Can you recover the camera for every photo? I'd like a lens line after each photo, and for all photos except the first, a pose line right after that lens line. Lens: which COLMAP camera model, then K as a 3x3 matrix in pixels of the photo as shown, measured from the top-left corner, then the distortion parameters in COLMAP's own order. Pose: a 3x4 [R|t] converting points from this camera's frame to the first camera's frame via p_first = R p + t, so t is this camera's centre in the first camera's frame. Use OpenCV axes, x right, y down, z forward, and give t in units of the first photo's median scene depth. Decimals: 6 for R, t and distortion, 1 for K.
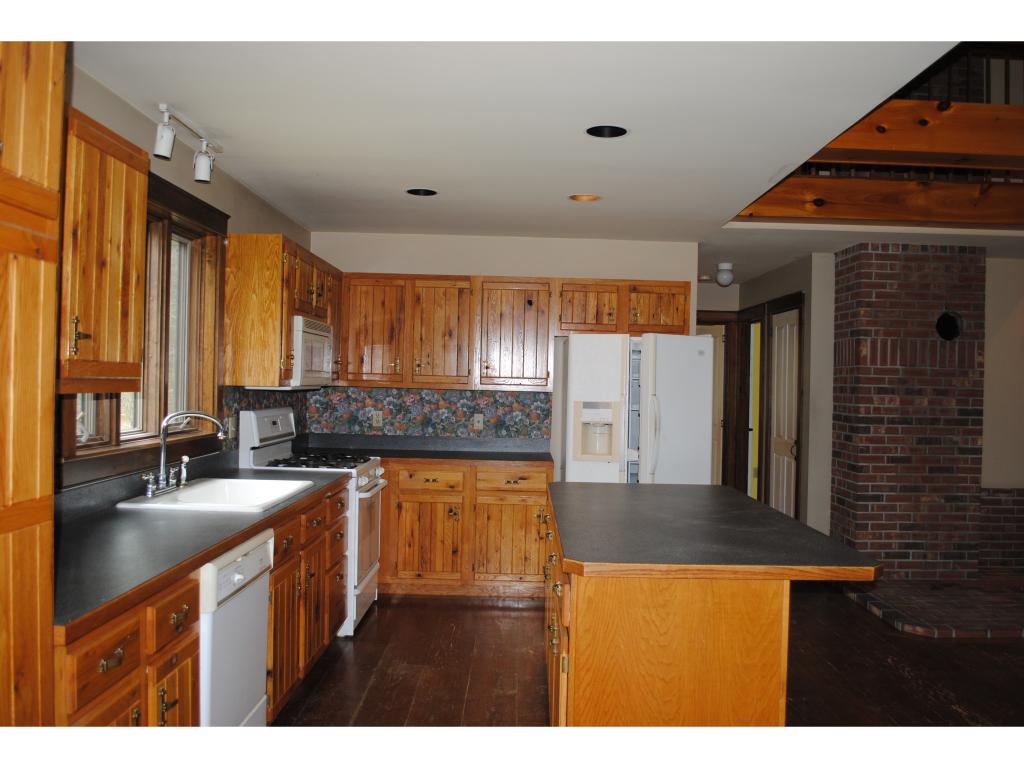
lens RADIAL K [[832.6, 0, 512.0], [0, 832.6, 384.0], [0, 0, 1]] dist [-0.091820, -0.002865]
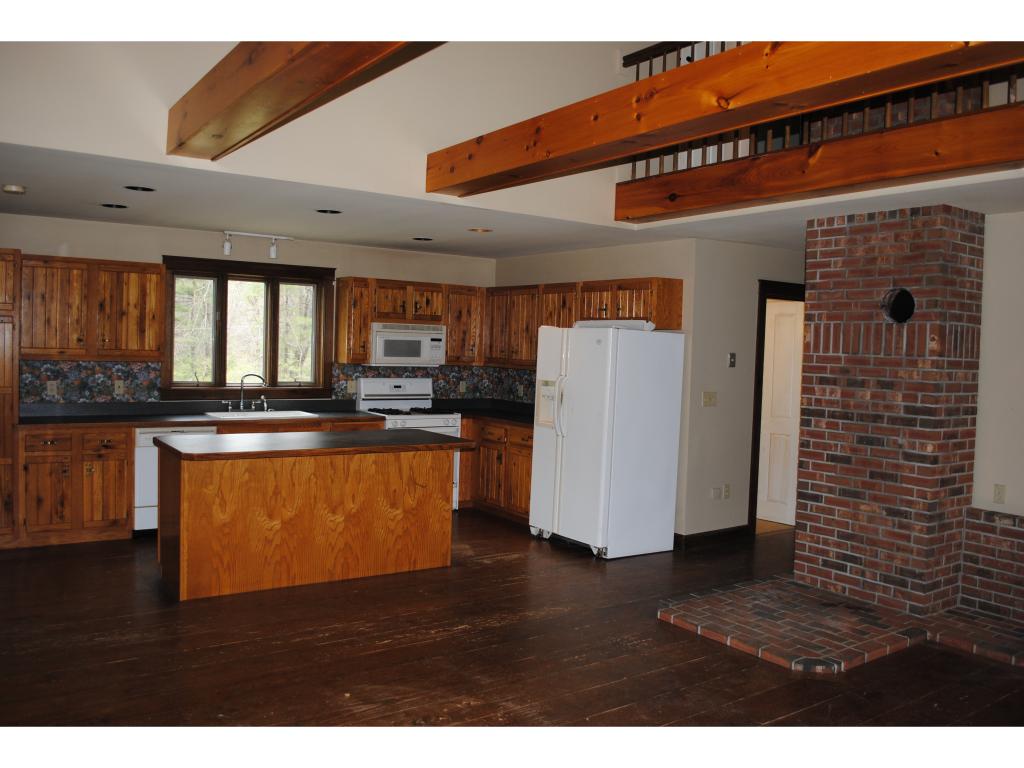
lens RADIAL K [[832.6, 0, 512.0], [0, 832.6, 384.0], [0, 0, 1]] dist [-0.091820, -0.002865]
pose [[0.582369, 0.032473, -0.812276, 0.993801], [-0.021416, 0.999468, 0.024603, -0.003135], [0.812642, 0.003067, 0.582755, 0.187382]]
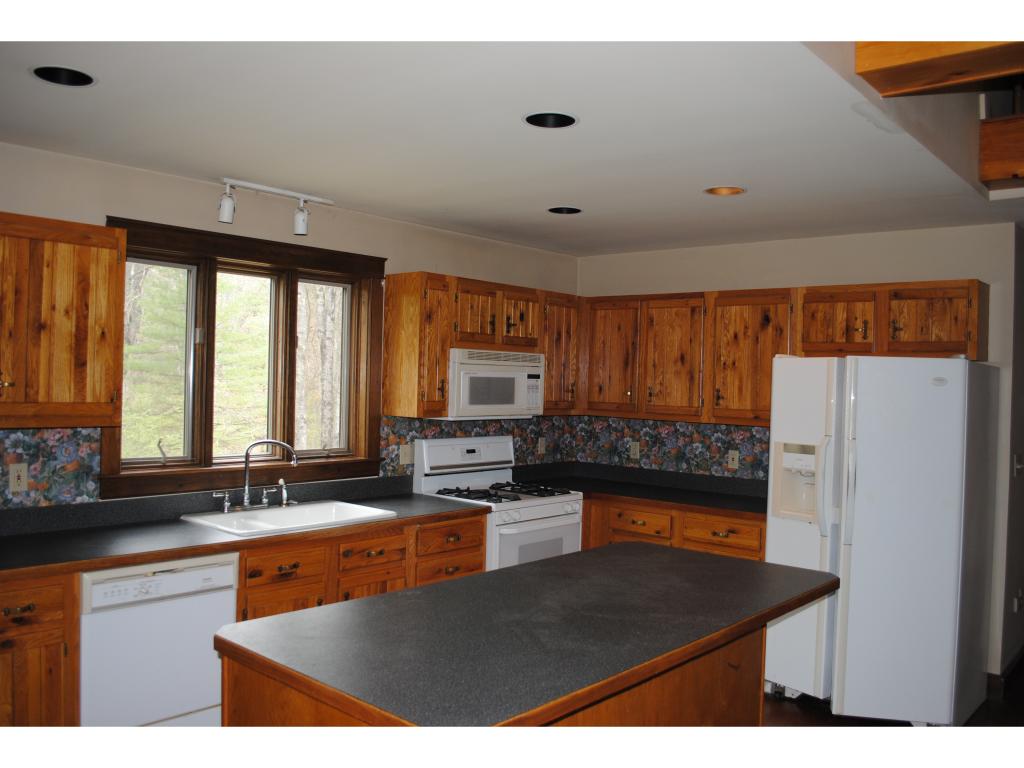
lens RADIAL K [[832.6, 0, 512.0], [0, 832.6, 384.0], [0, 0, 1]] dist [-0.091820, -0.002865]
pose [[0.753854, -0.001171, -0.657041, 0.362278], [-0.010356, 0.999853, -0.013664, -0.019349], [0.656961, 0.017104, 0.753731, 0.210982]]
